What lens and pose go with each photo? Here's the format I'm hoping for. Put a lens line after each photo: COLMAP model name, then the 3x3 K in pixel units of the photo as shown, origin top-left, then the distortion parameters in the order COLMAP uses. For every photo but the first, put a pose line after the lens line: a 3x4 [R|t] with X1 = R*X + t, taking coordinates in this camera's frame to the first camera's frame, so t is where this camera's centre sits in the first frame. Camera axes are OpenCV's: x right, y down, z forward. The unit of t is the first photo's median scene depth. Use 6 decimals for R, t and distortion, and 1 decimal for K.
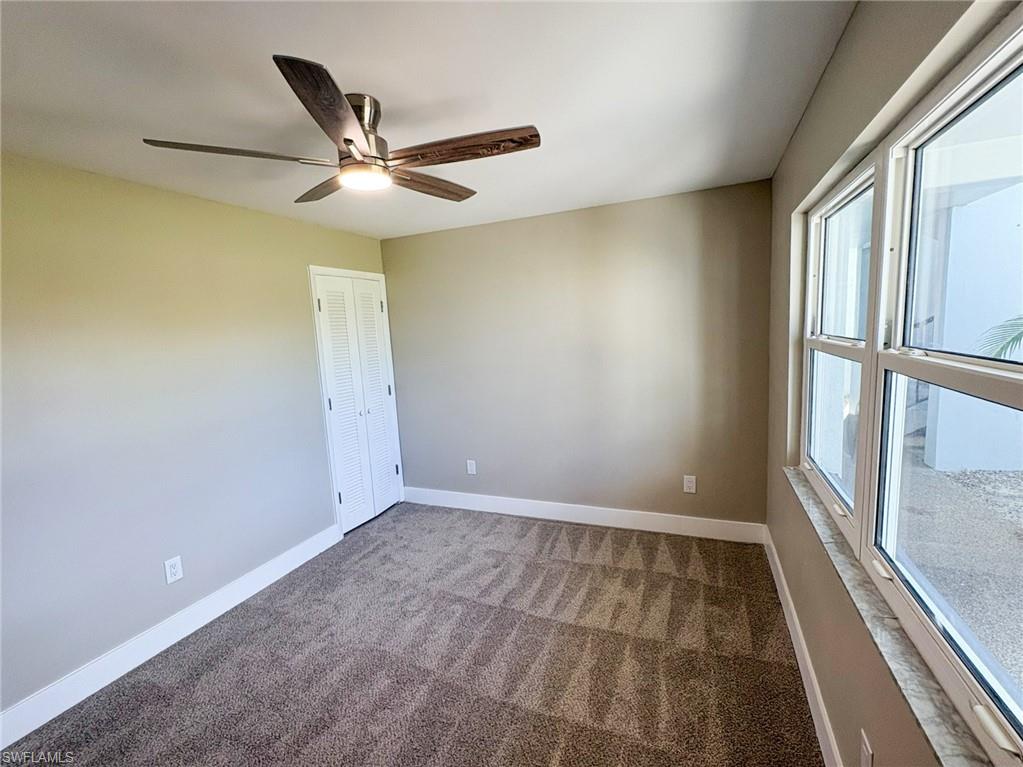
lens RADIAL K [[446.4, 0, 511.5], [0, 446.4, 383.5], [0, 0, 1]] dist [0.002023, 0.000087]
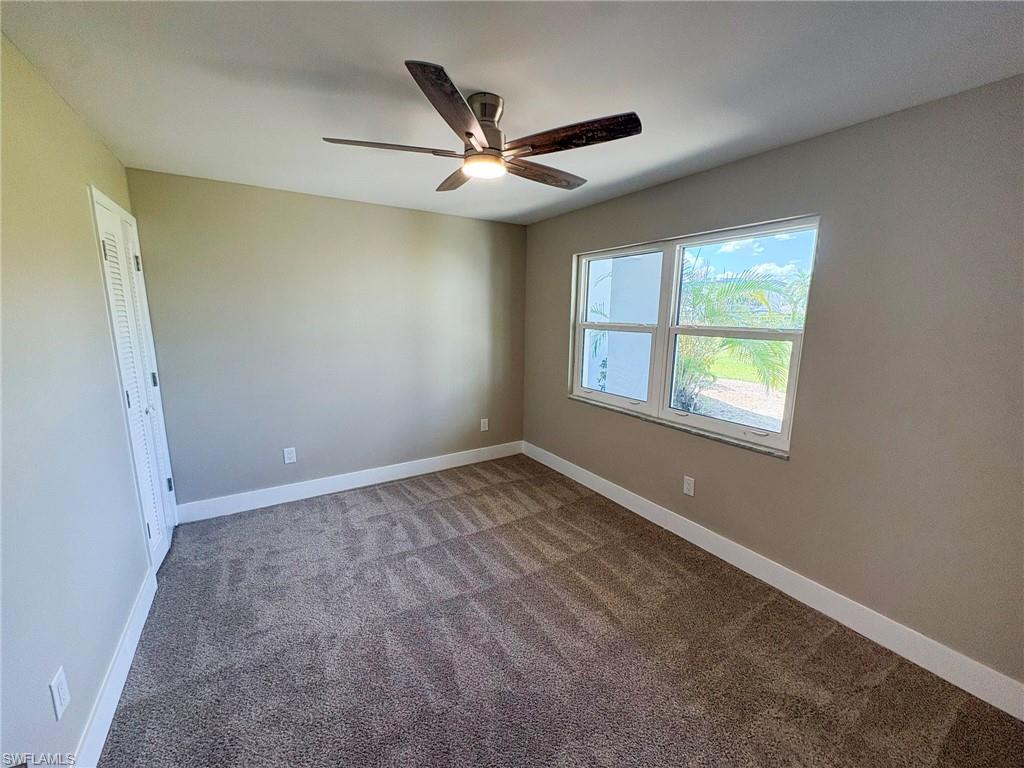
lens RADIAL K [[406.2, 0, 508.8], [0, 406.2, 381.6], [0, 0, 1]] dist [-0.001277, -0.000010]
pose [[0.580609, -0.076604, 0.810570, -0.661679], [0.059129, 0.996902, 0.051859, 0.025726], [-0.812032, 0.017819, 0.583341, 0.188595]]
